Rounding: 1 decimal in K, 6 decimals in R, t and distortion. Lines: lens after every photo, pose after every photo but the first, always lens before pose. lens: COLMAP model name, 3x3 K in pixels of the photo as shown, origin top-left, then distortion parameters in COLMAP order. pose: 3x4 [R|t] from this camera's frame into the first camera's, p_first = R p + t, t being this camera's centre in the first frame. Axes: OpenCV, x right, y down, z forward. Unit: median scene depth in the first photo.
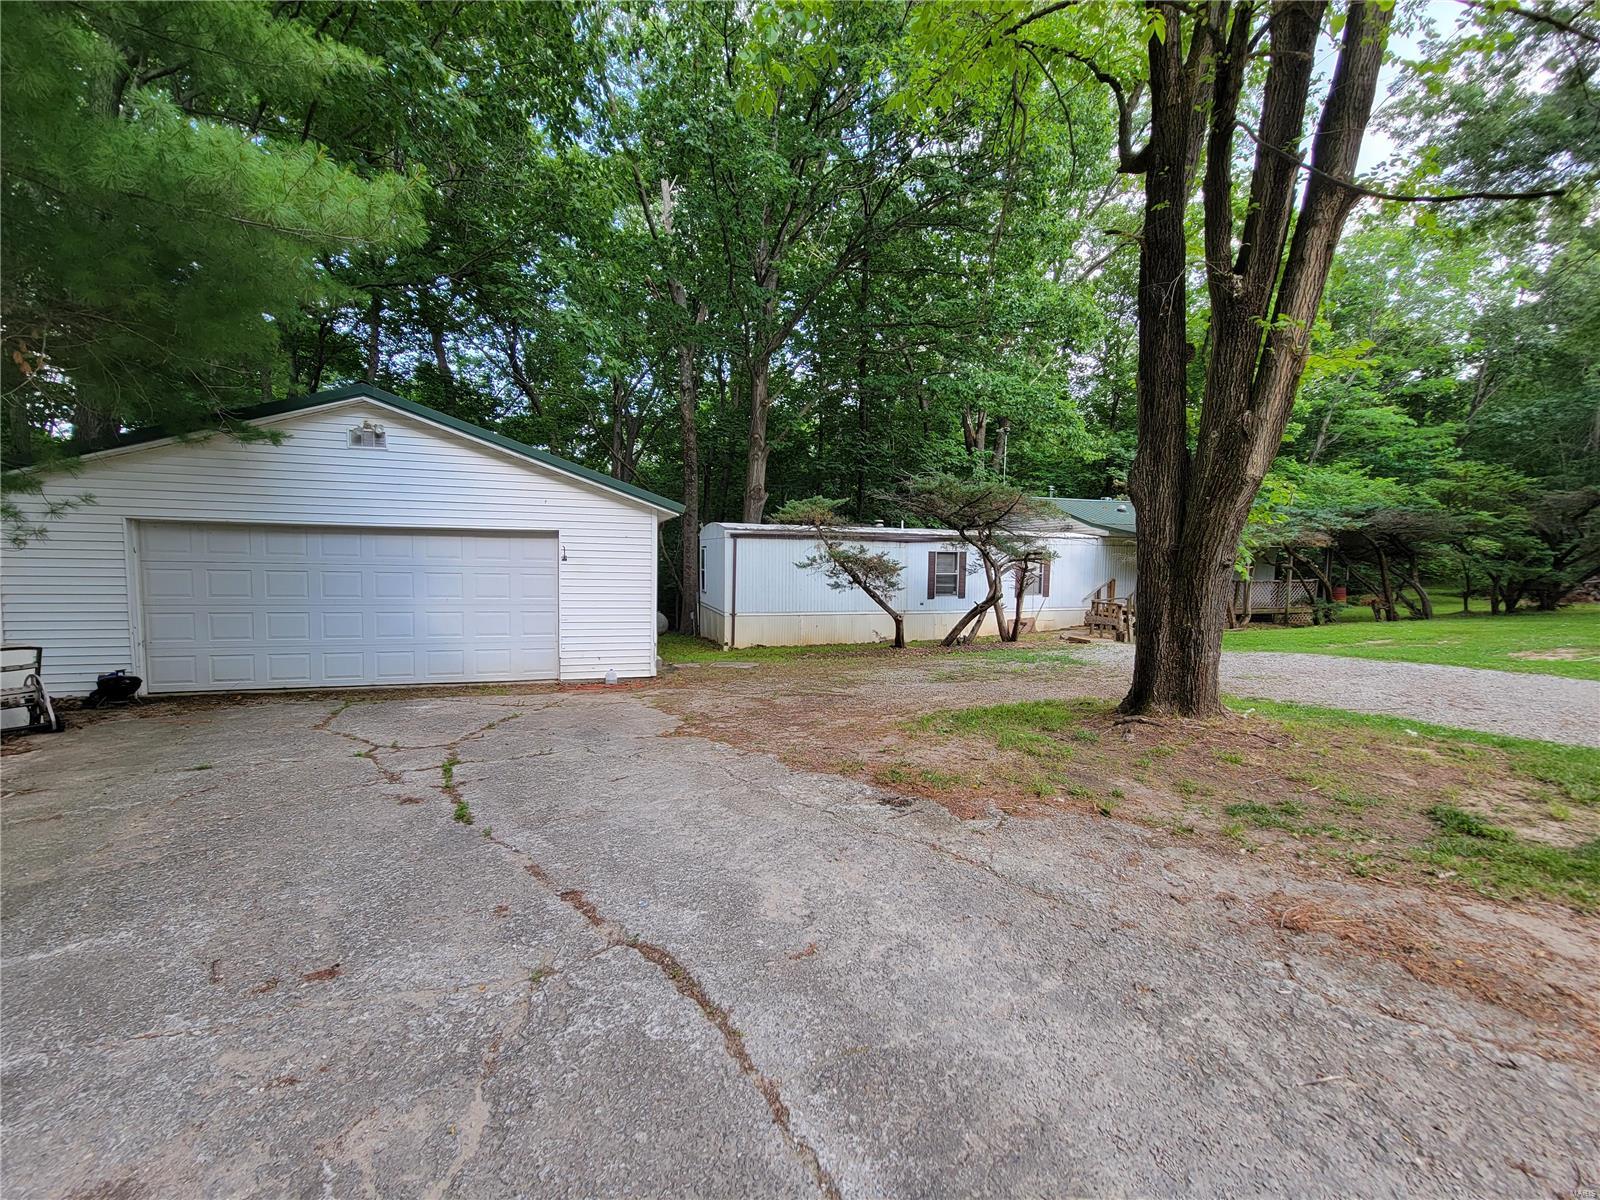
lens RADIAL K [[653.8, 0, 793.8], [0, 653.8, 602.7], [0, 0, 1]] dist [0.002683, -0.001481]
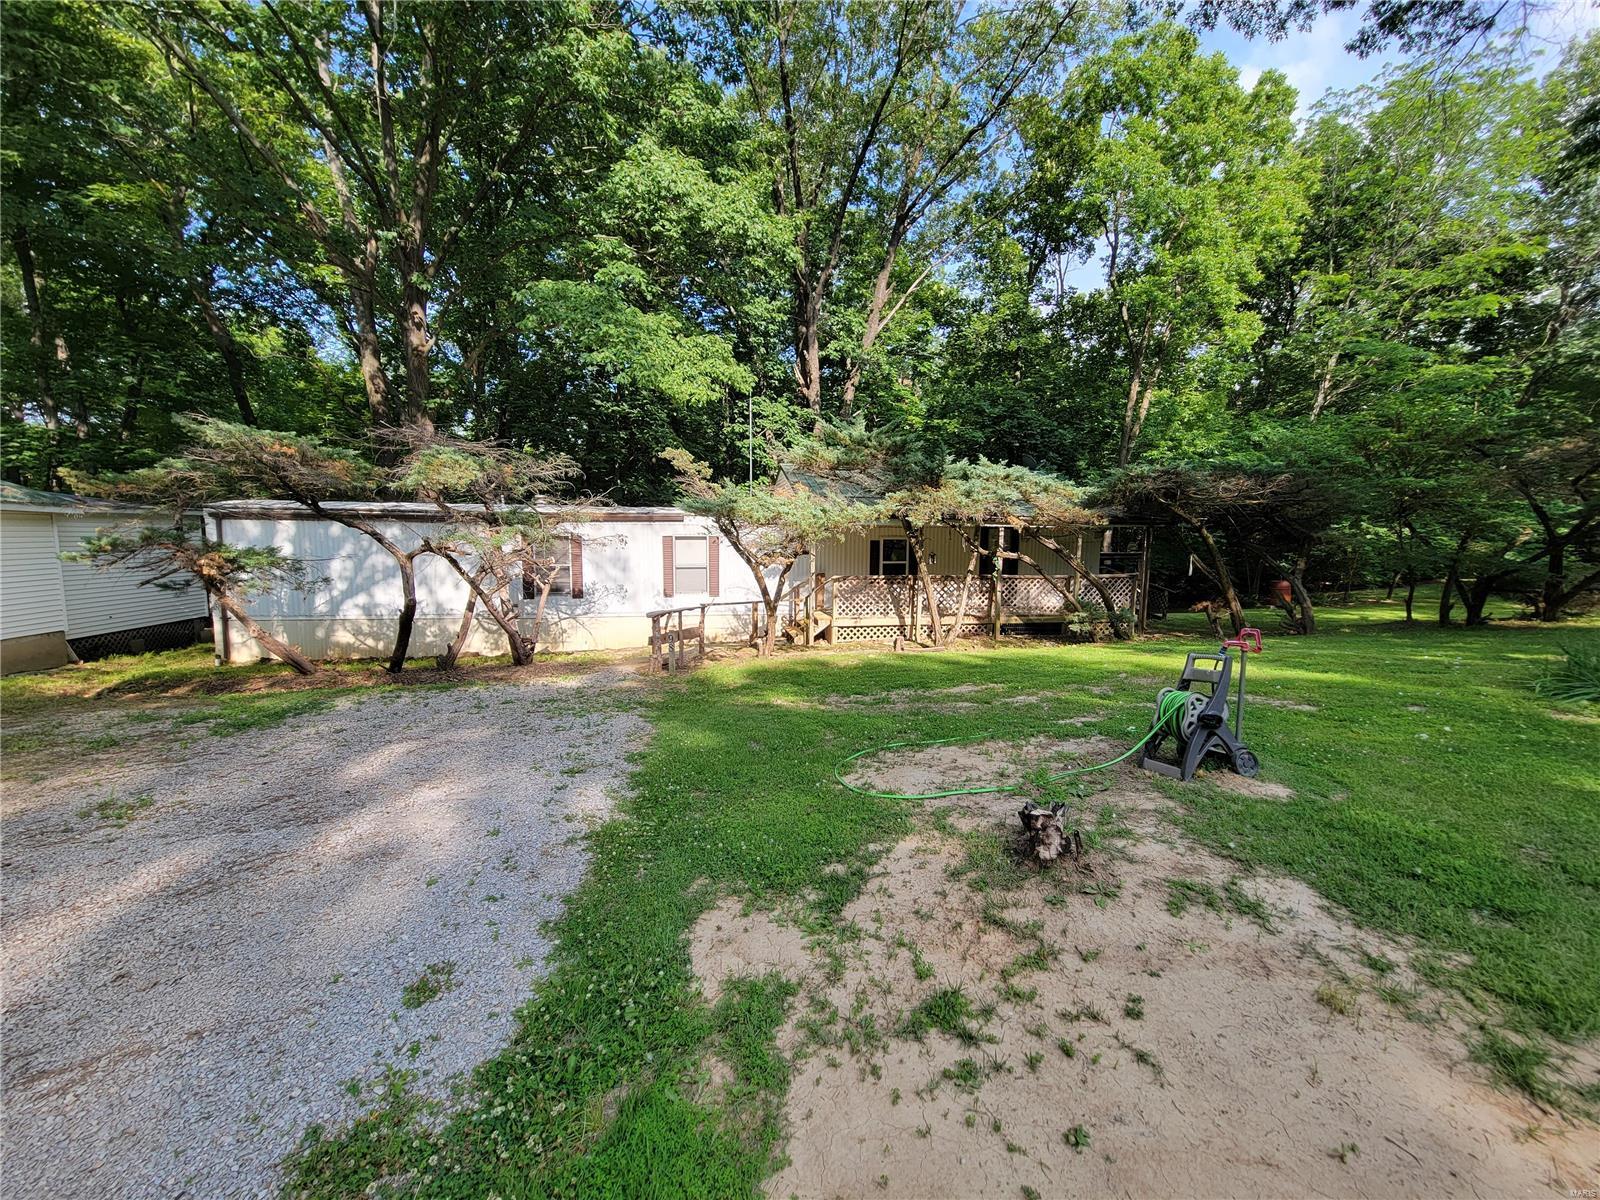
lens RADIAL K [[653.8, 0, 795.6], [0, 653.8, 602.2], [0, 0, 1]] dist [0.002683, -0.001481]
pose [[0.990396, 0.011096, -0.137814, 2.178265], [-0.007647, 0.999645, 0.025531, -0.081973], [0.138049, -0.024232, 0.990129, 1.055392]]
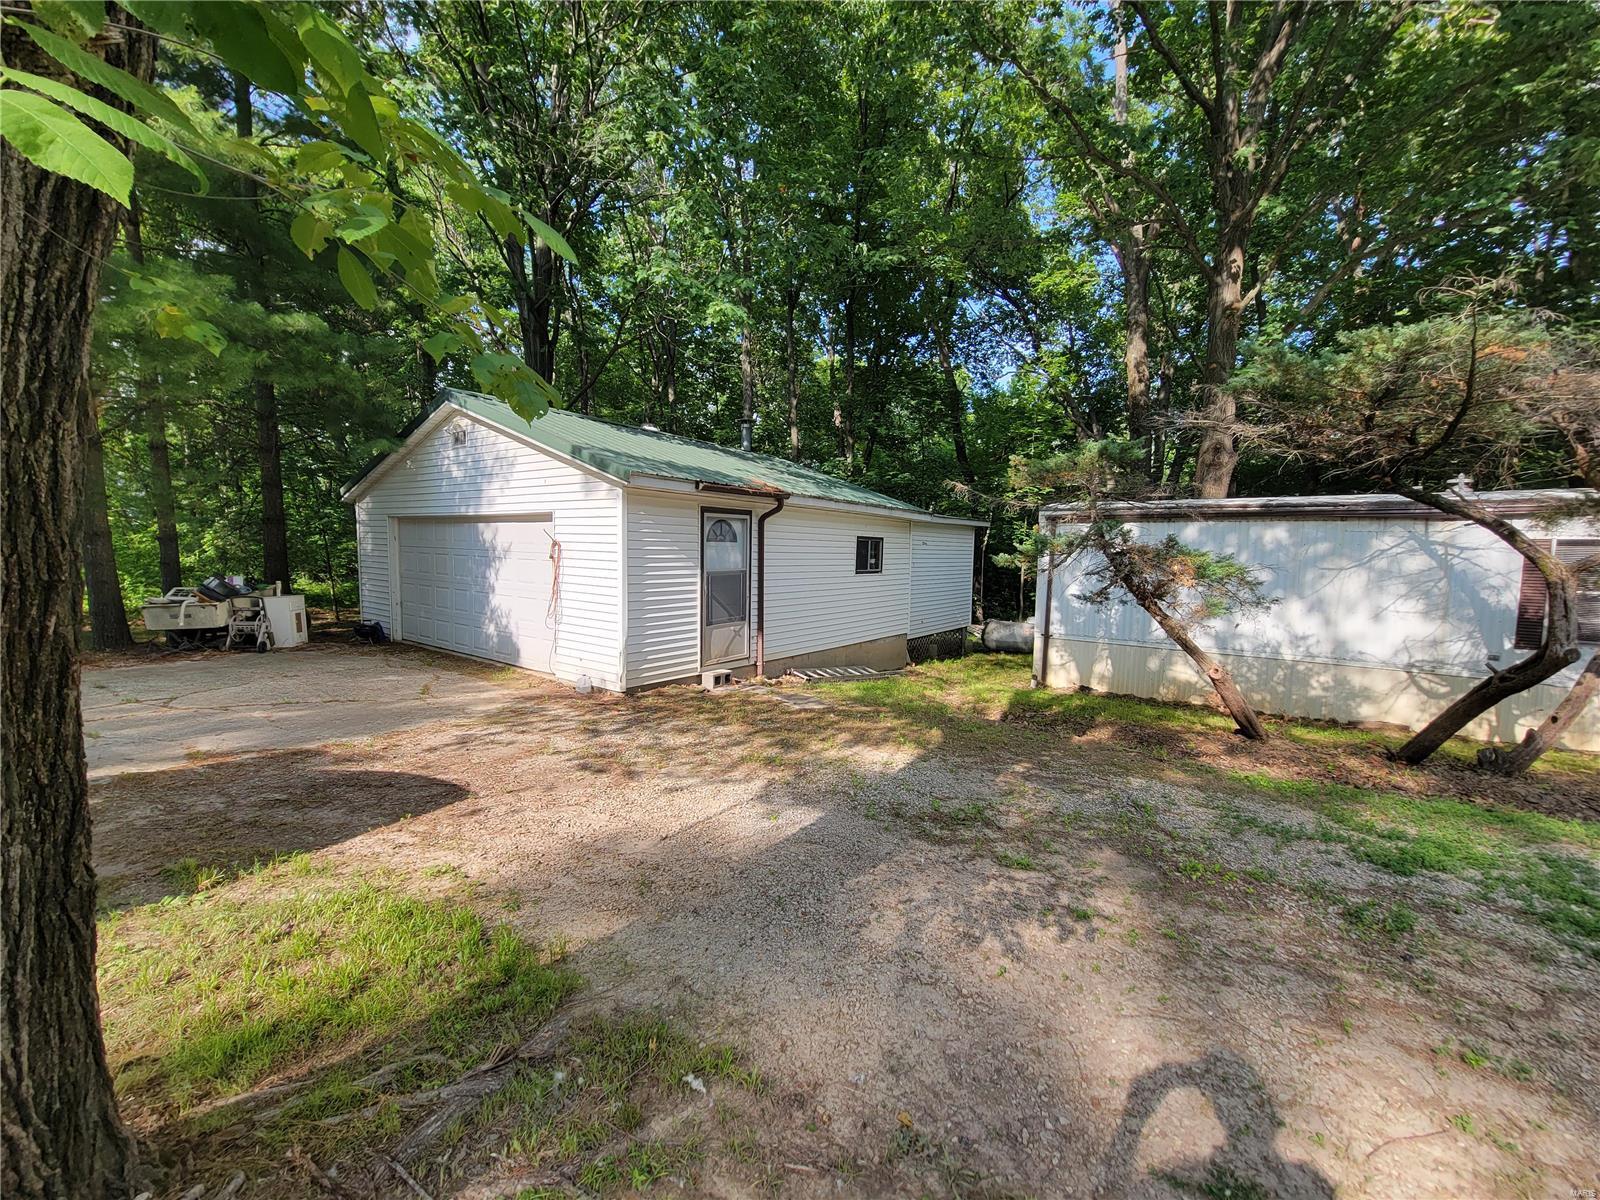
lens RADIAL K [[653.8, 0, 800.6], [0, 653.8, 594.2], [0, 0, 1]] dist [0.002683, -0.001481]
pose [[0.579985, 0.051711, -0.812984, 0.994111], [-0.067373, 0.997609, 0.015390, -0.055505], [0.811836, 0.045848, 0.582083, 1.262854]]
